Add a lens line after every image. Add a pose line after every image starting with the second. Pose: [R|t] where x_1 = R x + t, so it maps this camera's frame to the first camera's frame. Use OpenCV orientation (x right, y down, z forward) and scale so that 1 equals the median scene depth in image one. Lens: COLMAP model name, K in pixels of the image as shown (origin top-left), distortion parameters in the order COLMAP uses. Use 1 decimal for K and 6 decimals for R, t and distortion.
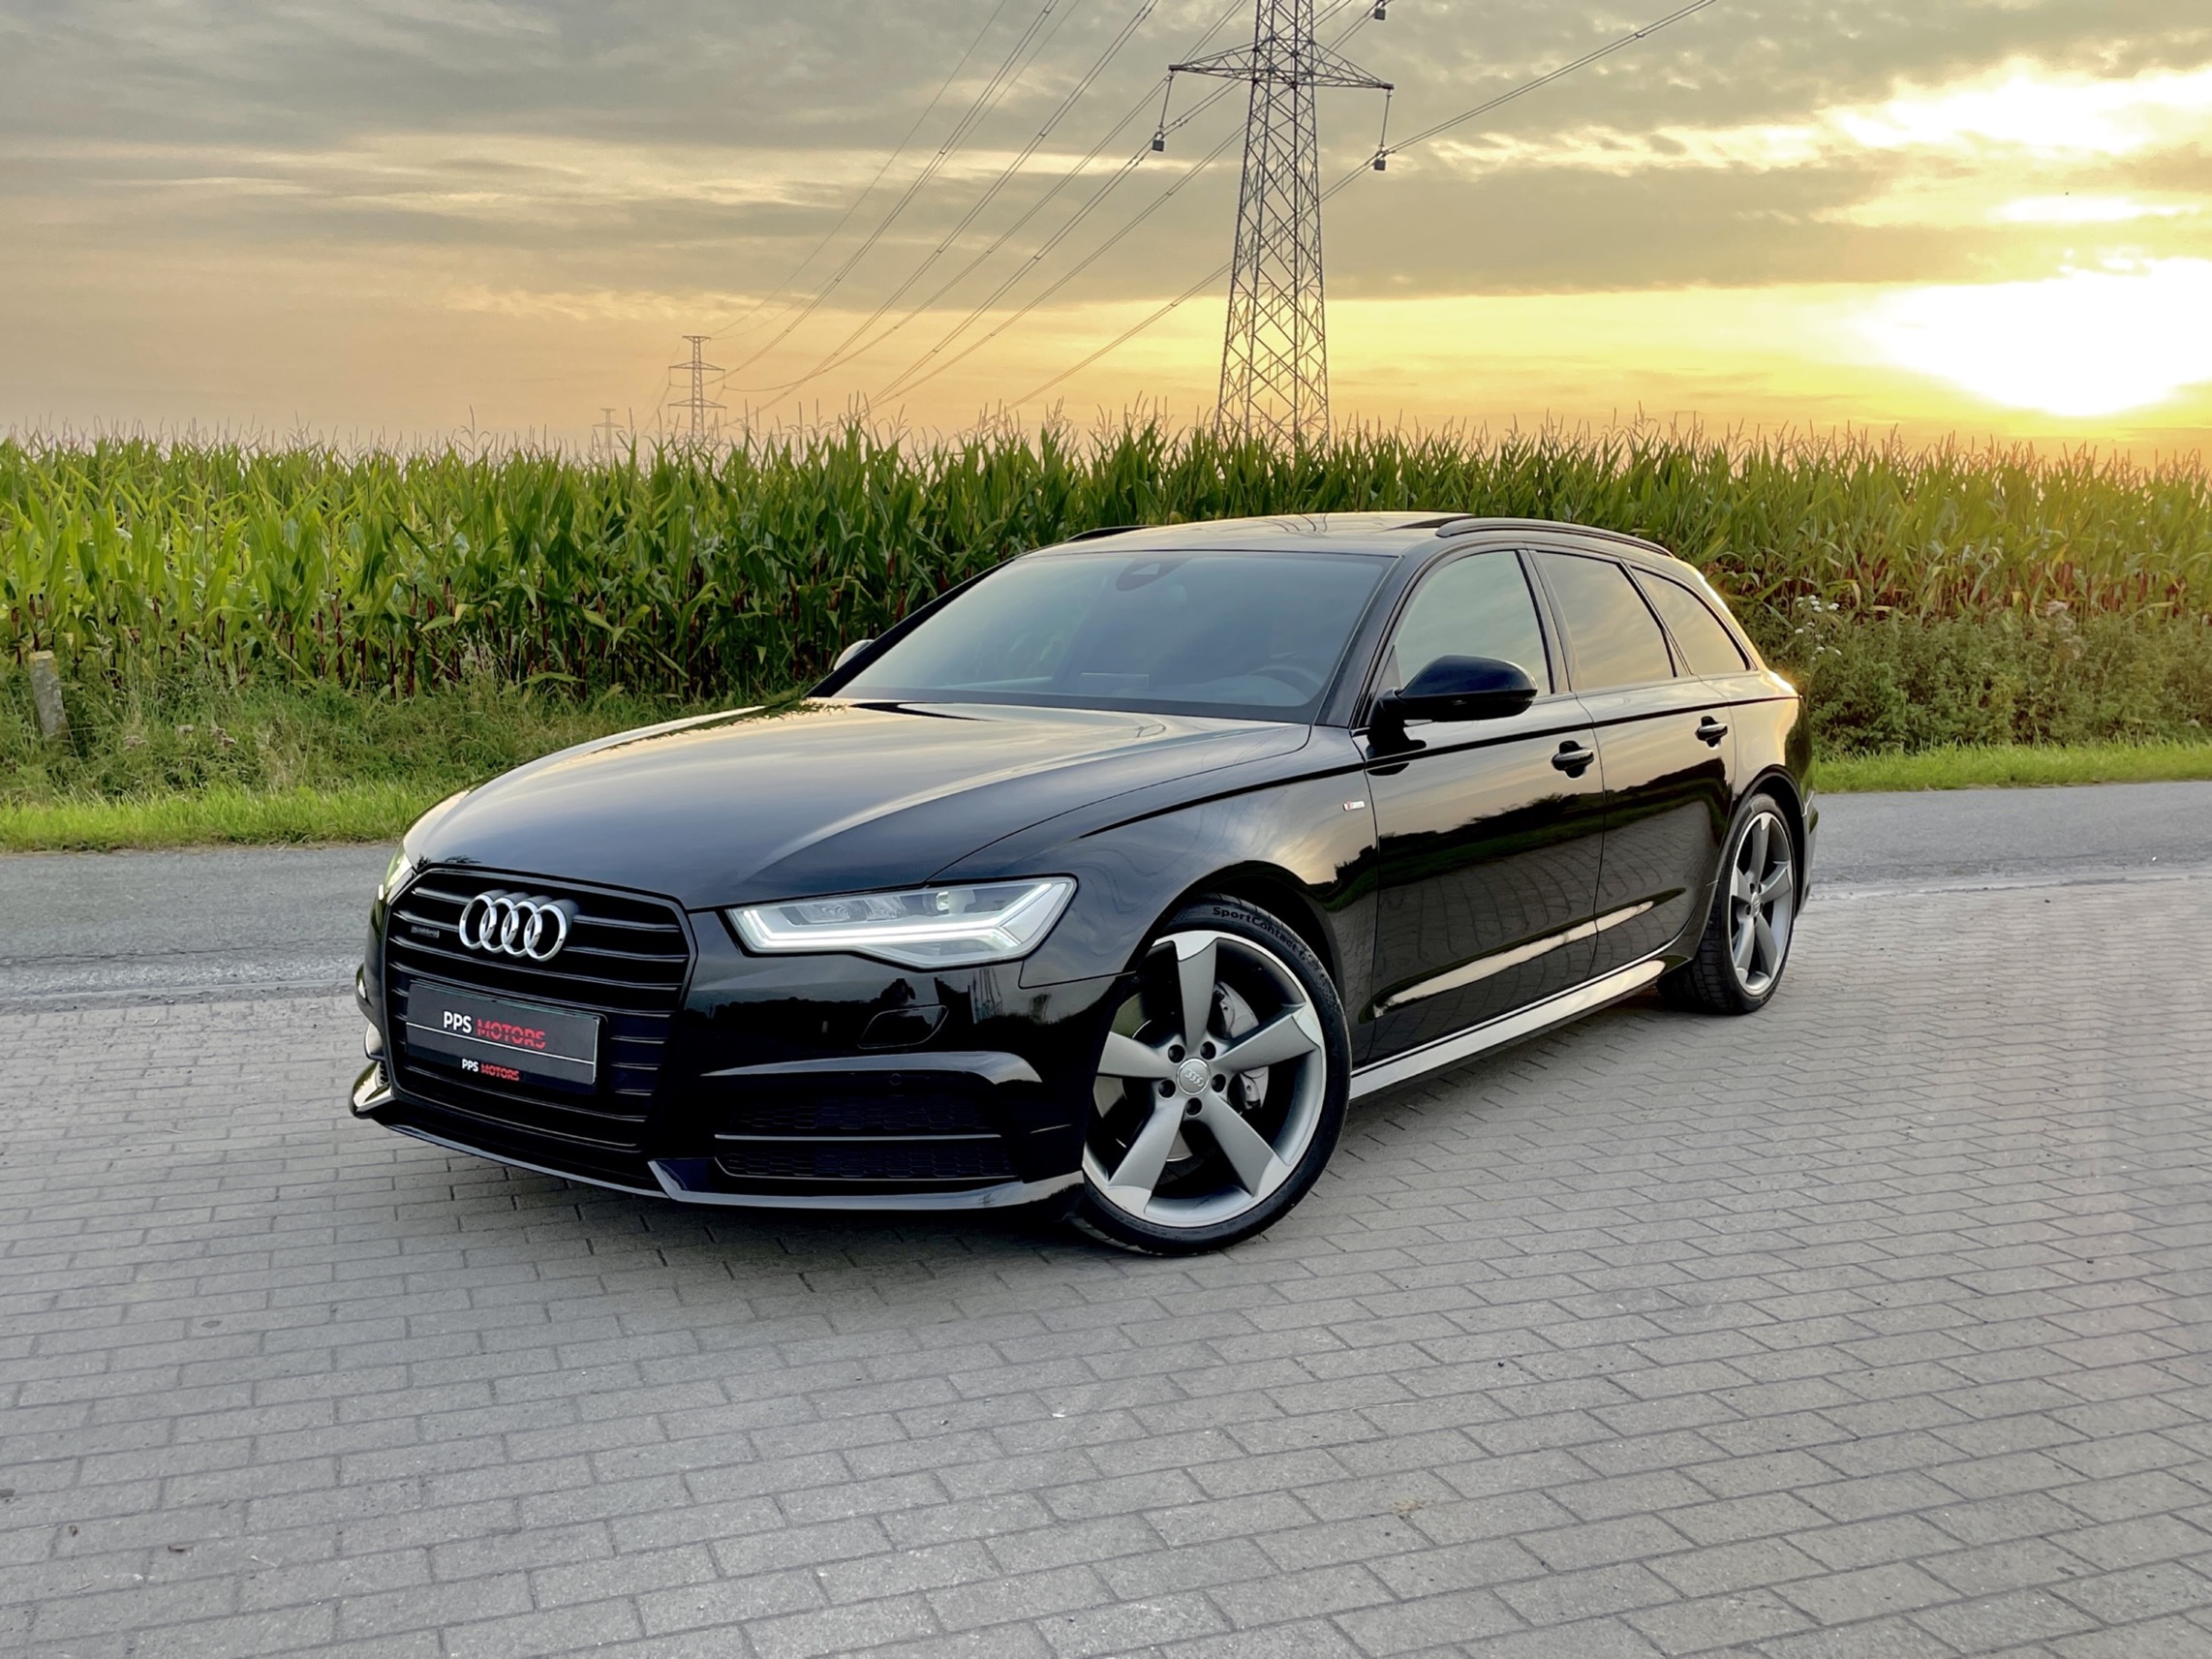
lens RADIAL K [[2010.2, 0, 1106.0], [0, 2010.2, 829.5], [0, 0, 1]] dist [0.131330, -0.205295]
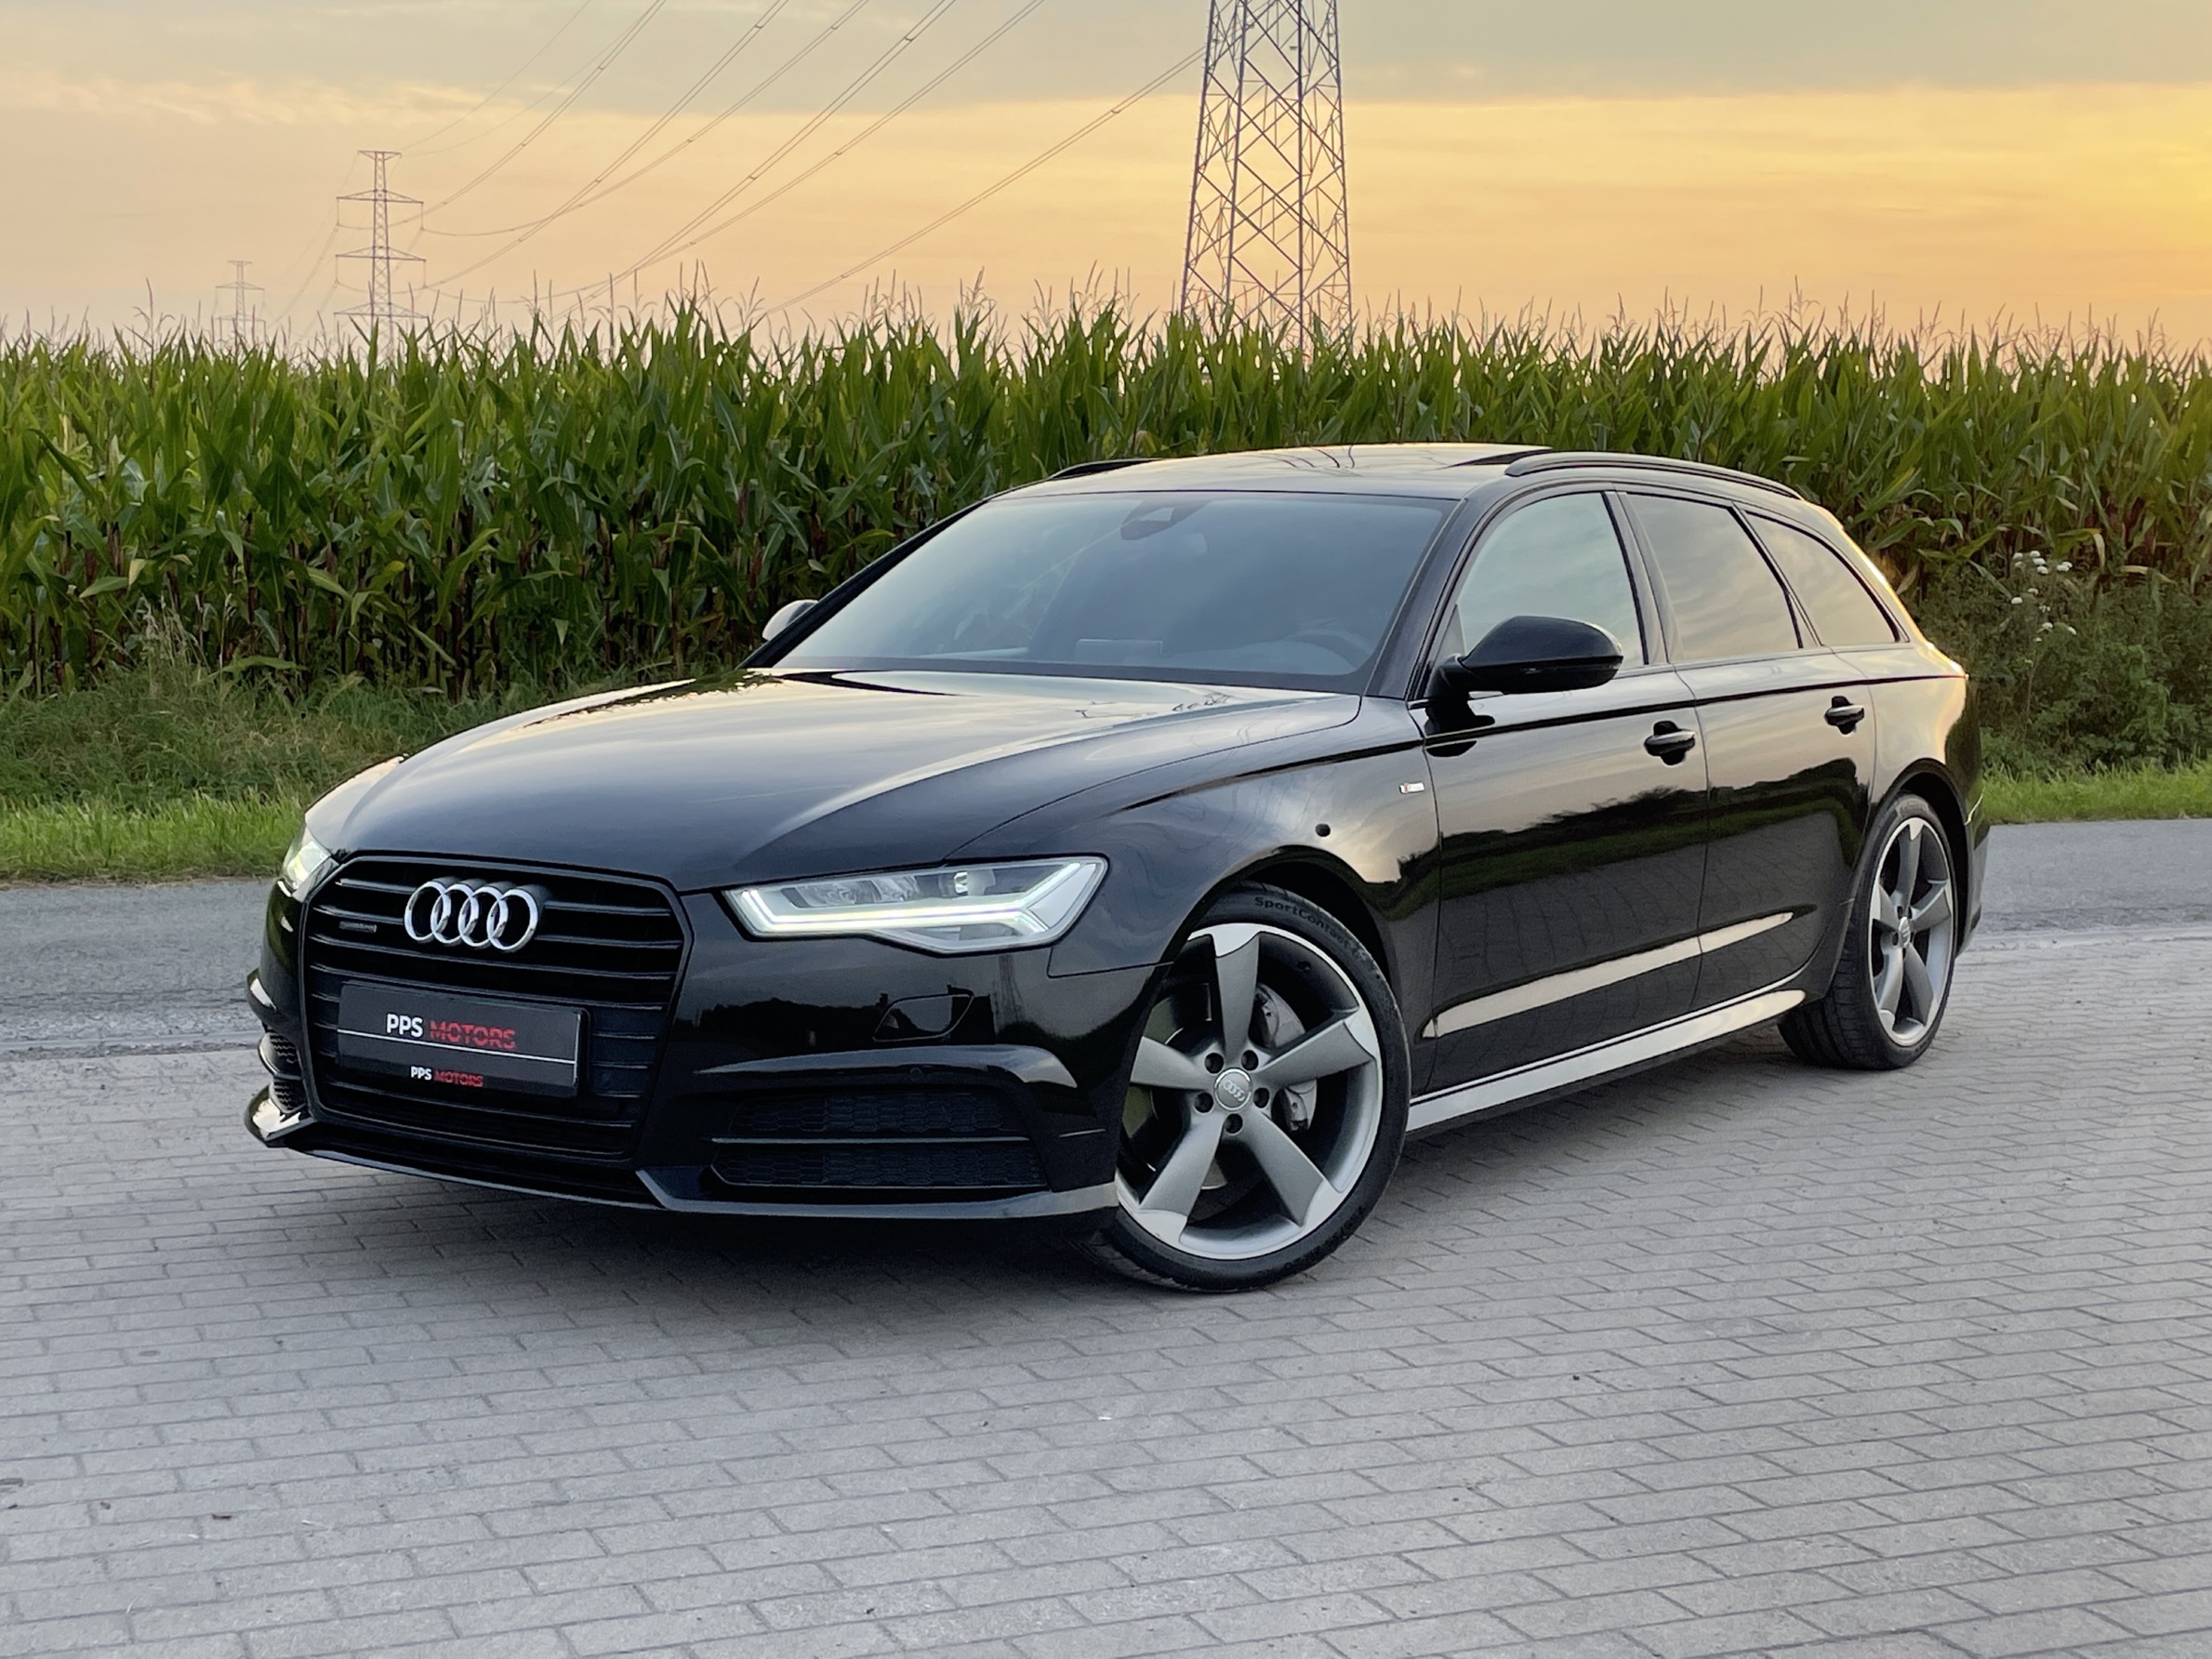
lens RADIAL K [[3087.4, 0, 1127.4], [0, 3087.4, 840.3], [0, 0, 1]] dist [0.203897, -0.610082]
pose [[0.999294, -0.002119, 0.037497, -0.013834], [0.002952, 0.999749, -0.022186, 0.011295], [-0.037441, 0.022281, 0.999050, -0.091693]]
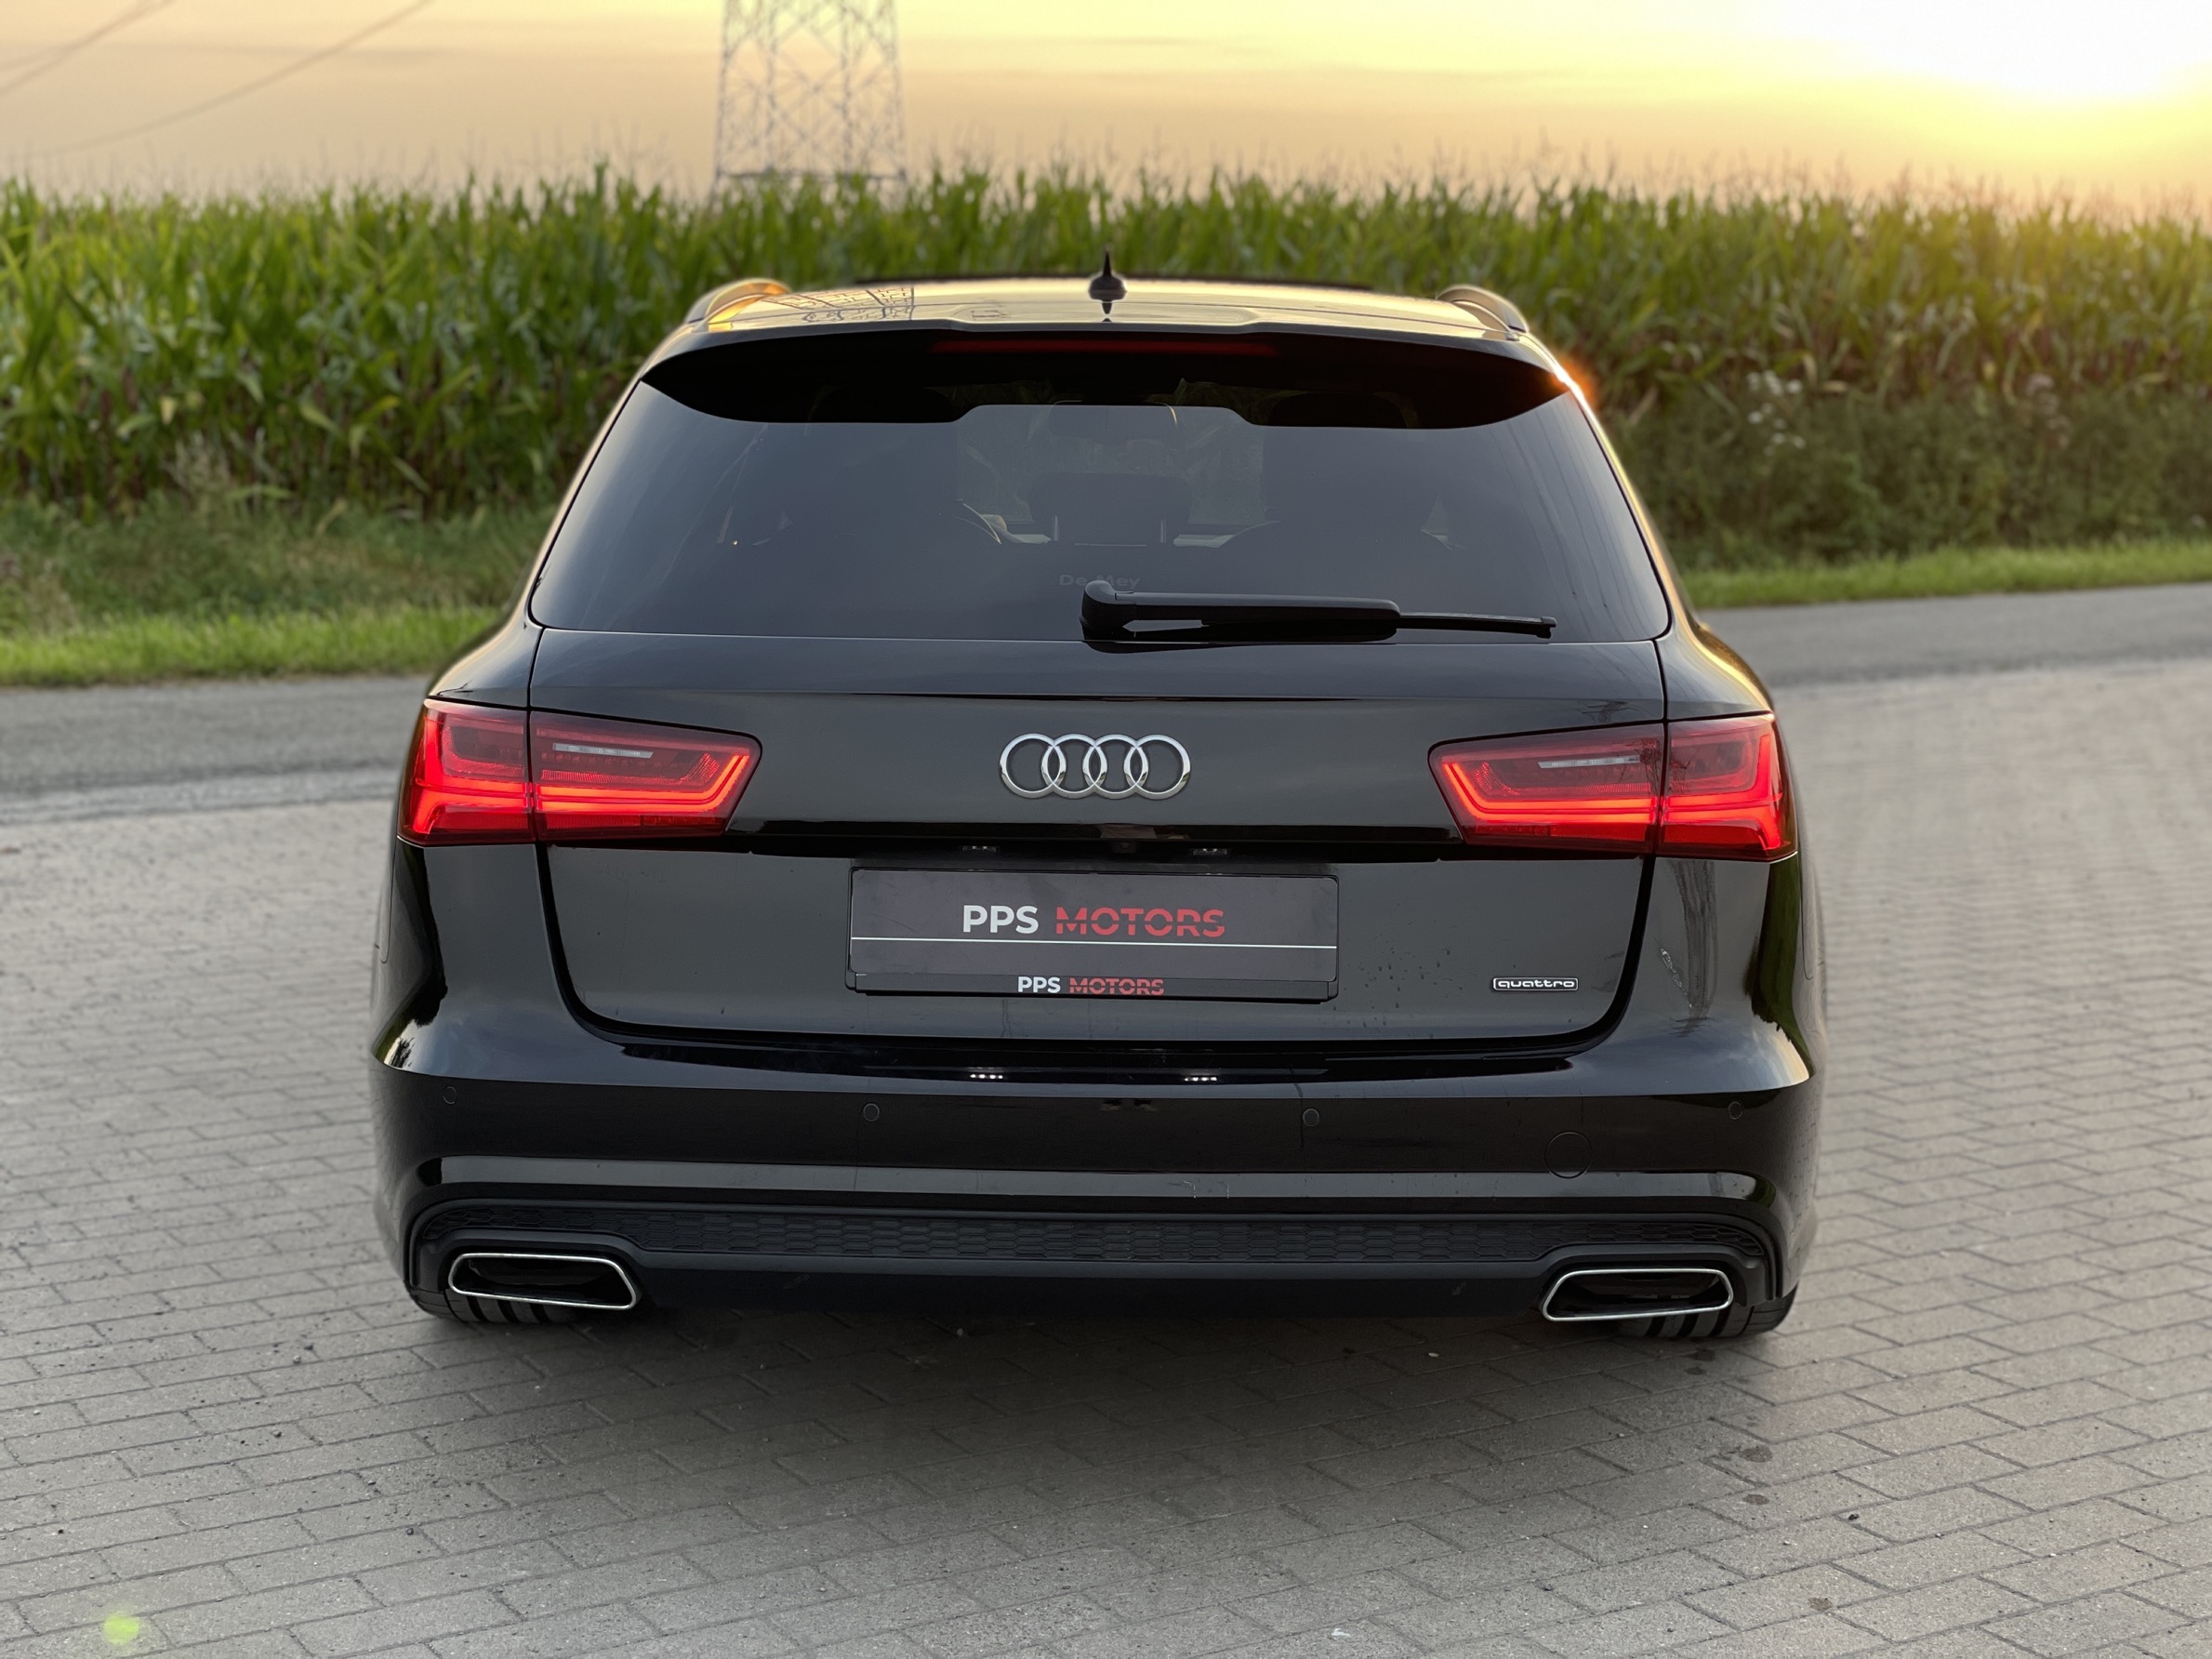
lens RADIAL K [[3323.9, 0, 1106.8], [0, 3323.9, 788.0], [0, 0, 1]] dist [0.106238, -0.025467]
pose [[0.982682, -0.030310, 0.182806, -0.192413], [0.027806, 0.999481, 0.016248, 0.026321], [-0.183204, -0.010884, 0.983015, -0.318880]]
